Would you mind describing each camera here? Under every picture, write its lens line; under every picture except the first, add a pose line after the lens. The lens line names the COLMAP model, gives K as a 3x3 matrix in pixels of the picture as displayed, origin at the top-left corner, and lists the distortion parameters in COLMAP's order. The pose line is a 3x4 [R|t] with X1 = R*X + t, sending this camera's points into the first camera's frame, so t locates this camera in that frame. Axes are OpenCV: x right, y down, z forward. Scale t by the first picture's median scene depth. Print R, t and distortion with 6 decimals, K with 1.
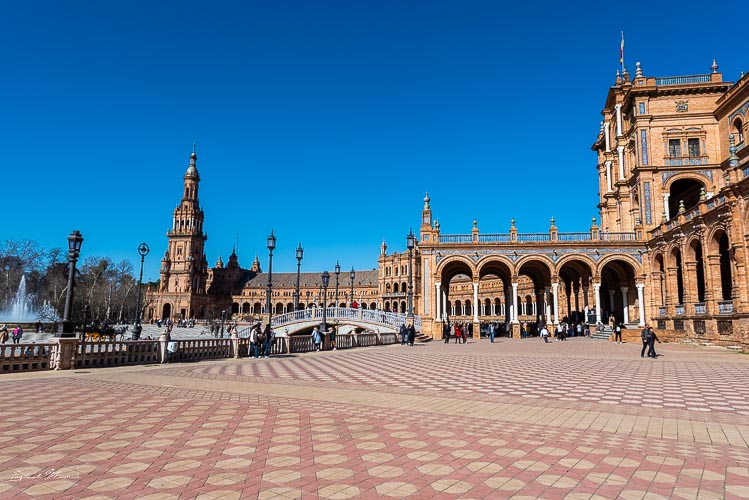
lens RADIAL K [[506.8, 0, 373.7], [0, 506.8, 247.9], [0, 0, 1]] dist [0.004691, 0.002194]
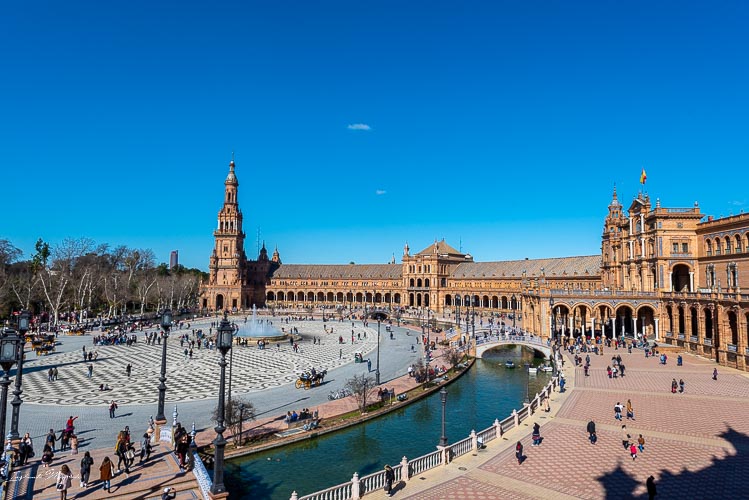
lens RADIAL K [[506.8, 0, 375.5], [0, 506.8, 252.1], [0, 0, 1]] dist [0.004691, 0.002194]
pose [[0.991738, 0.000970, 0.128279, -0.217785], [-0.010780, 0.997064, 0.075808, -0.087744], [-0.127829, -0.076565, 0.988836, -0.210822]]
